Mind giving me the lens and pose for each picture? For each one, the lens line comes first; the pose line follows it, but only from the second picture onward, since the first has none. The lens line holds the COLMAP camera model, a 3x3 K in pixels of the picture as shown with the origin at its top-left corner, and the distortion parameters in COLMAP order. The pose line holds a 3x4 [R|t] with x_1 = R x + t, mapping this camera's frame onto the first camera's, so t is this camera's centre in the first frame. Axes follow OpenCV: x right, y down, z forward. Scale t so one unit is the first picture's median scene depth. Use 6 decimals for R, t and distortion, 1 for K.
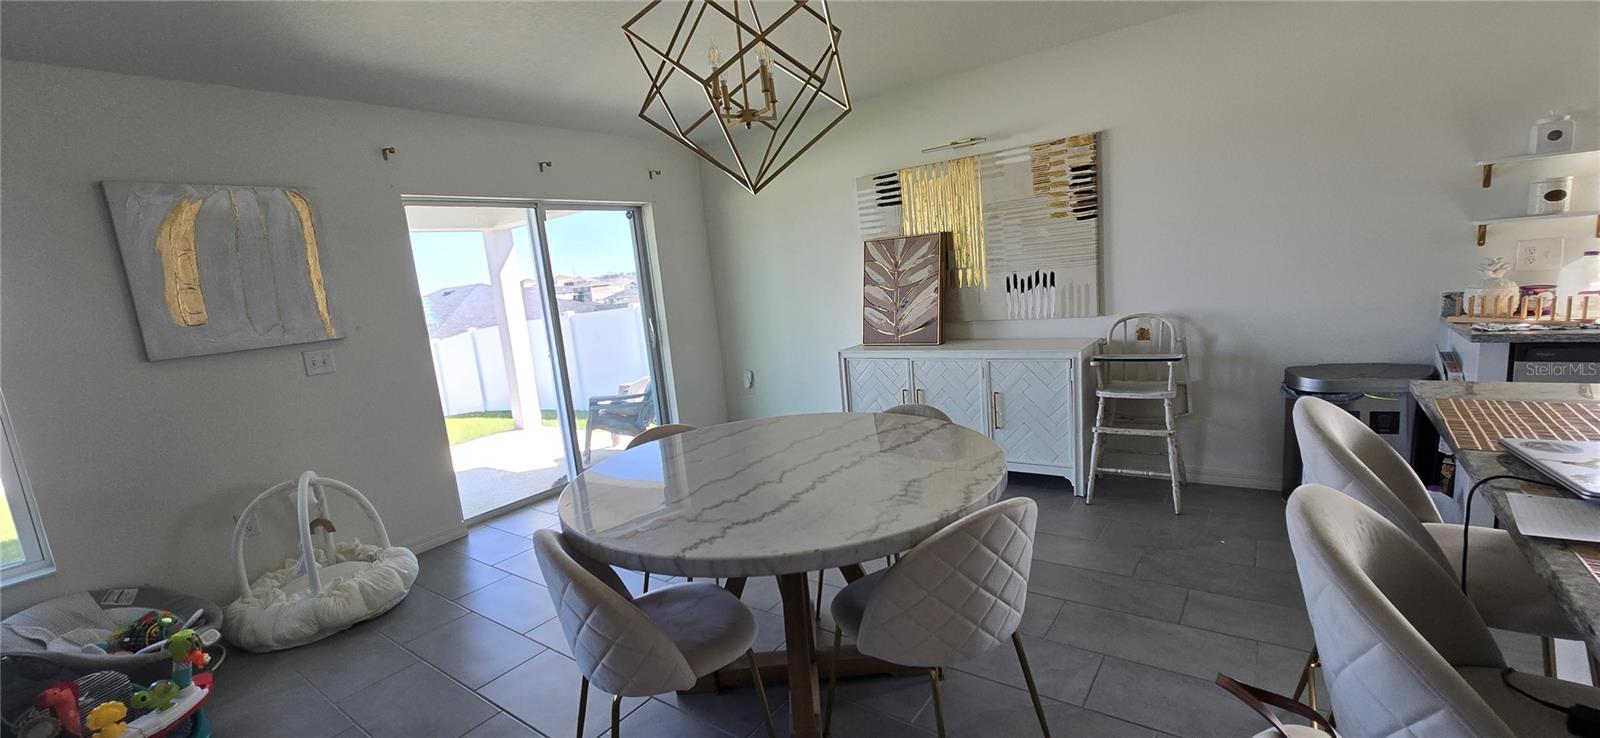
lens RADIAL K [[649.6, 0, 791.5], [0, 649.6, 379.3], [0, 0, 1]] dist [-0.005678, 0.000462]
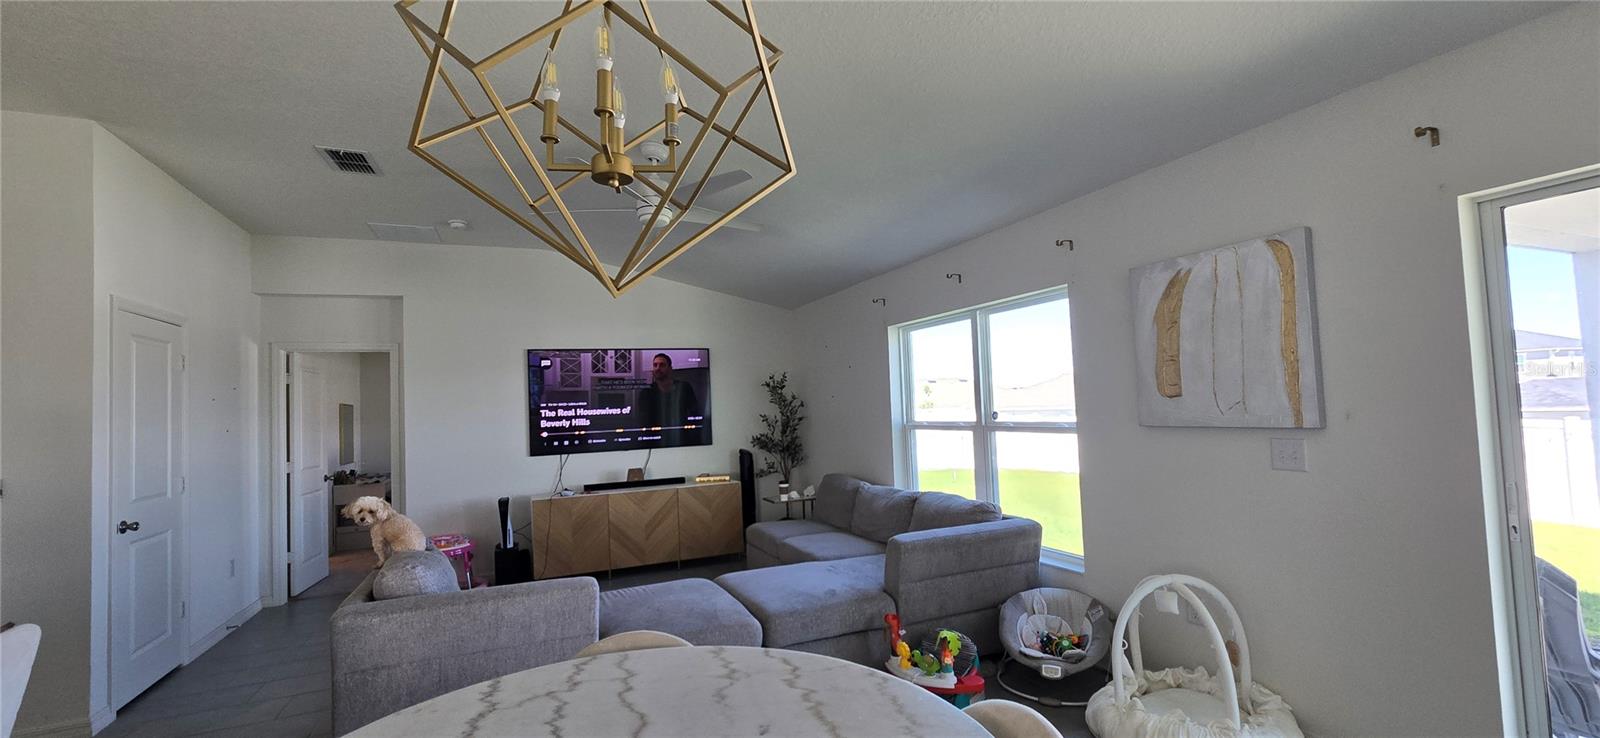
lens RADIAL K [[649.6, 0, 791.5], [0, 649.6, 379.3], [0, 0, 1]] dist [-0.005678, 0.000462]
pose [[-0.490740, 0.074914, -0.868080, 0.189131], [-0.055898, 0.991538, 0.117168, -0.148456], [0.869511, 0.106023, -0.482400, 0.736882]]
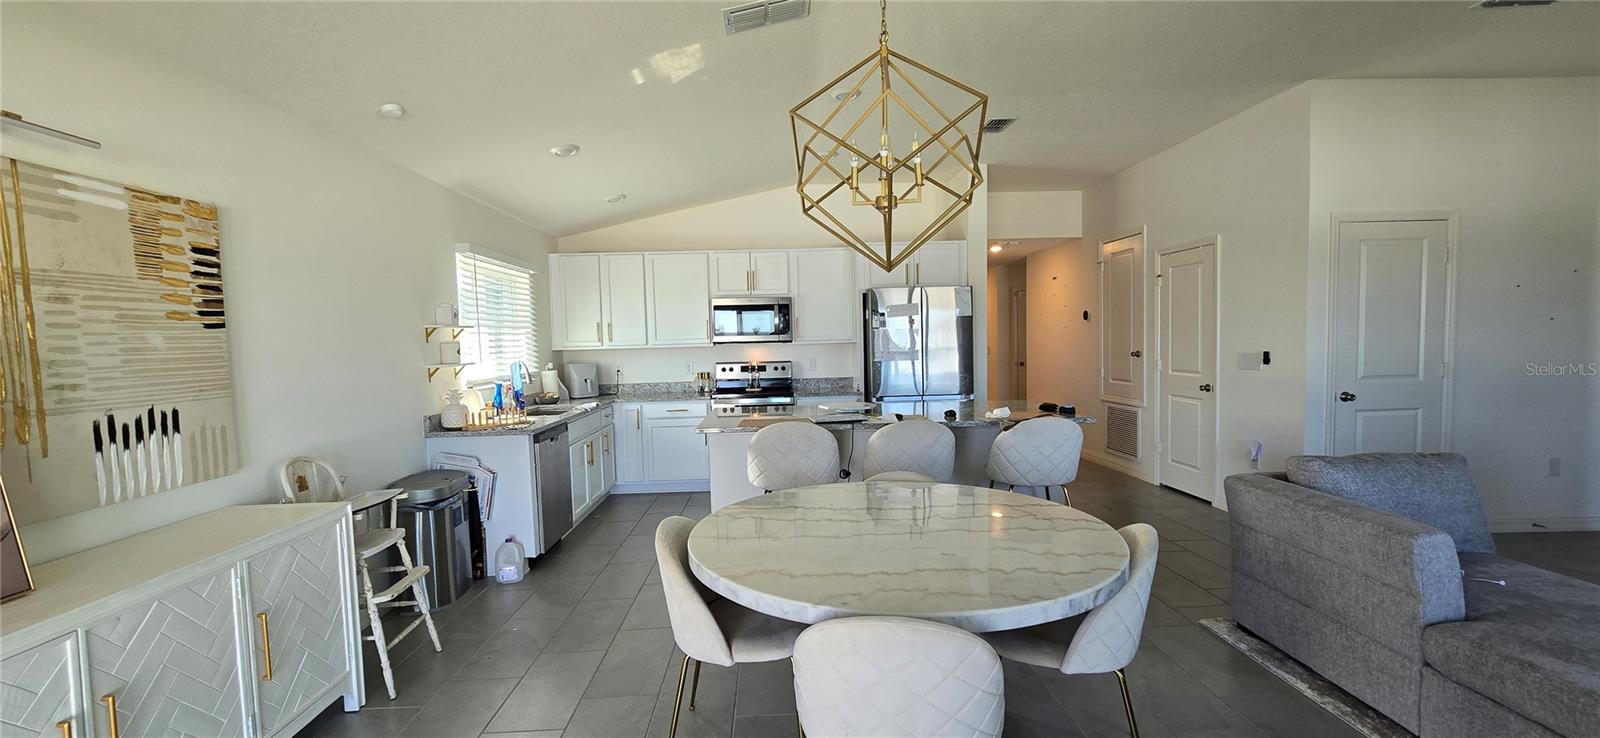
lens RADIAL K [[649.6, 0, 791.5], [0, 649.6, 379.3], [0, 0, 1]] dist [-0.005678, 0.000462]
pose [[-0.610092, 0.064640, 0.789689, -0.409748], [0.214350, 0.972967, 0.085959, -0.124577], [-0.762786, 0.221713, -0.607455, 0.942245]]
